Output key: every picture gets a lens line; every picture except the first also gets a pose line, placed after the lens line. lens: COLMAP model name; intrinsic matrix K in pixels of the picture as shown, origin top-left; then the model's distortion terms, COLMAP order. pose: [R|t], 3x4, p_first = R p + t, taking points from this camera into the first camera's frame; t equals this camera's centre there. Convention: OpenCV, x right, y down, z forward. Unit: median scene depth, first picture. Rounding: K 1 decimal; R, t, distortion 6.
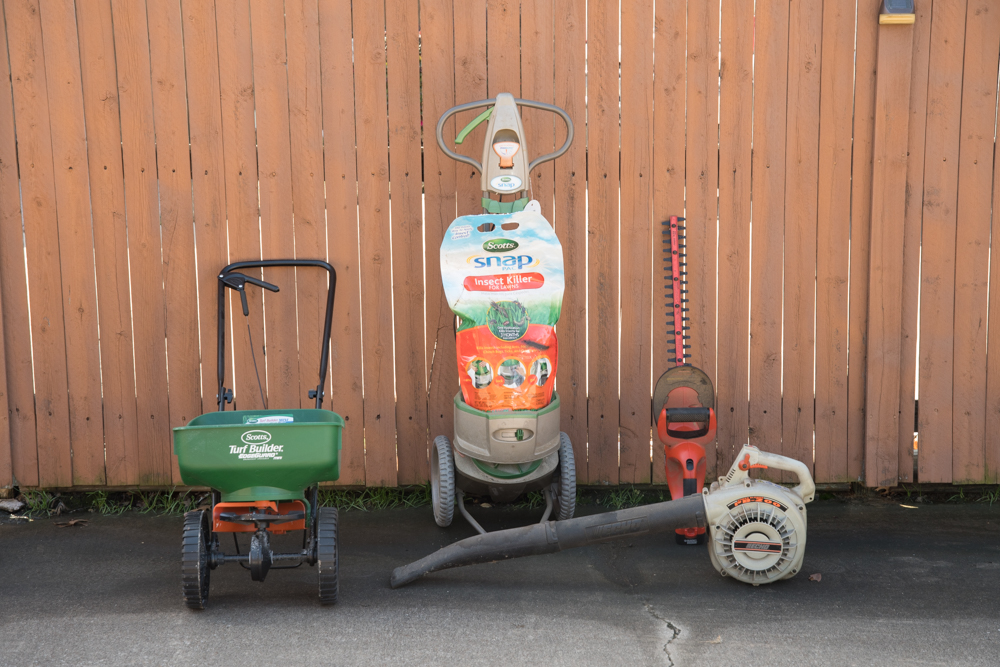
lens RADIAL K [[1881.6, 0, 504.7], [0, 1881.6, 351.3], [0, 0, 1]] dist [0.331404, 0.000000]
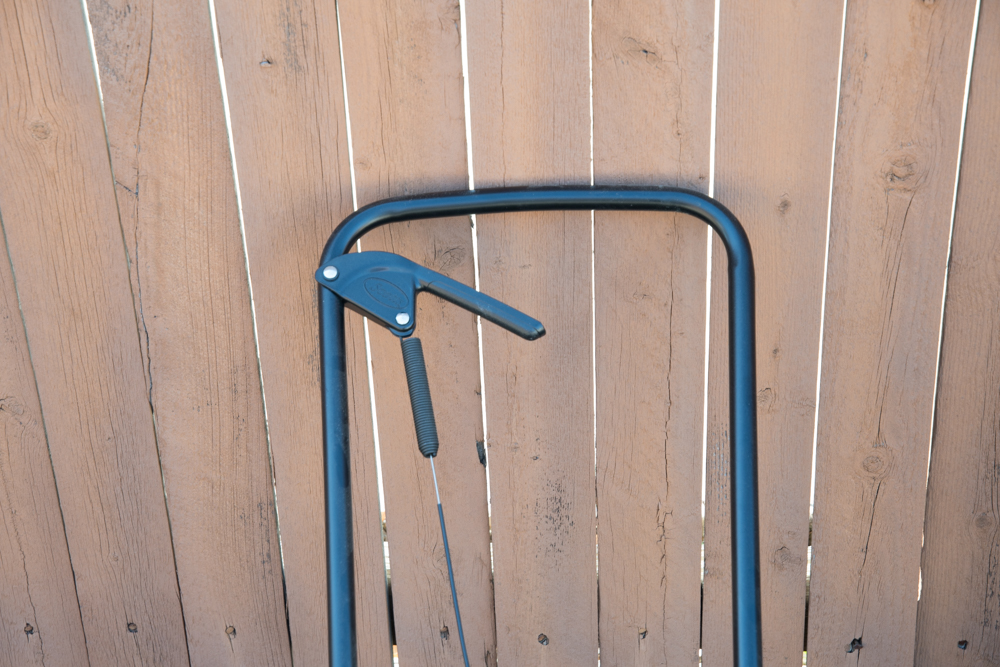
lens RADIAL K [[1881.6, 0, 493.2], [0, 1881.6, 332.8], [0, 0, 1]] dist [0.331404, 0.000000]
pose [[0.997986, 0.006904, -0.063051, -0.109401], [0.016467, 0.931767, 0.362683, -0.128507], [0.061253, -0.362991, 0.929777, 0.750196]]
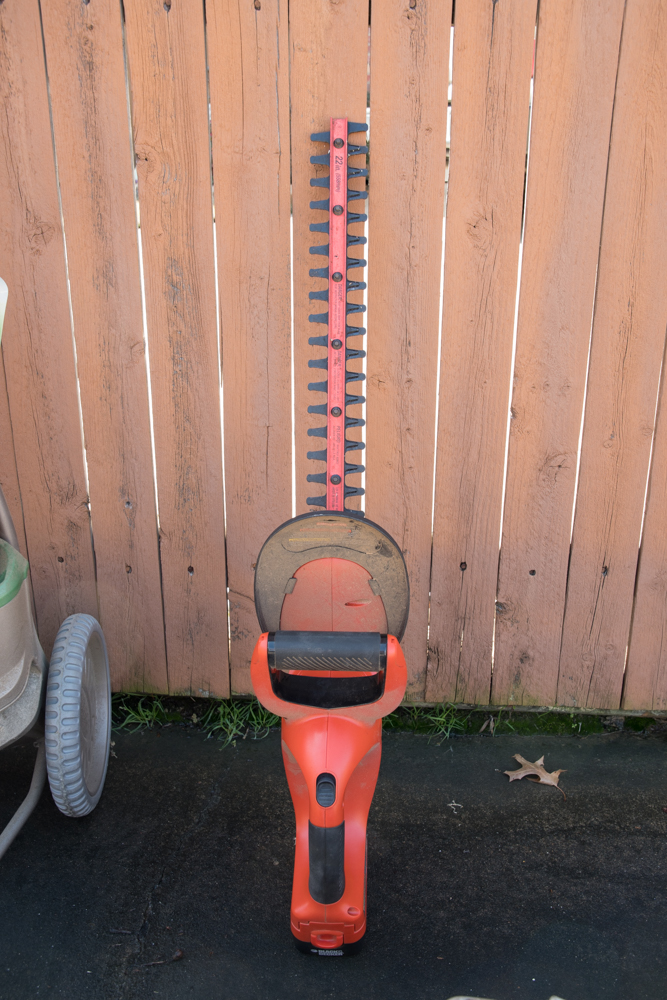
lens RADIAL K [[933.0, 0, 328.6], [0, 933.0, 496.7], [0, 0, 1]] dist [0.002954, 0.000000]
pose [[0.997847, 0.036961, -0.054174, 0.102204], [-0.026931, 0.984129, 0.175400, -0.027034], [0.059797, -0.173564, 0.983006, 0.798920]]
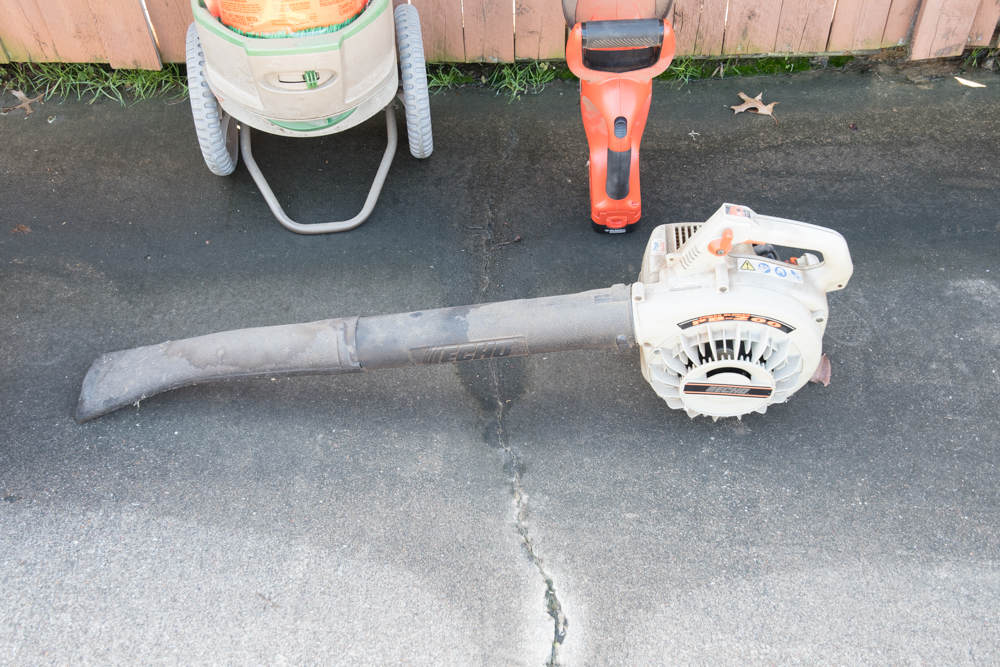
lens RADIAL K [[1146.5, 0, 492.6], [0, 1146.5, 346.1], [0, 0, 1]] dist [0.104020, 0.000000]
pose [[0.999510, 0.001119, -0.031274, 0.068216], [0.018374, 0.787990, 0.615414, -0.095699], [0.025332, -0.615688, 0.787583, 0.663929]]
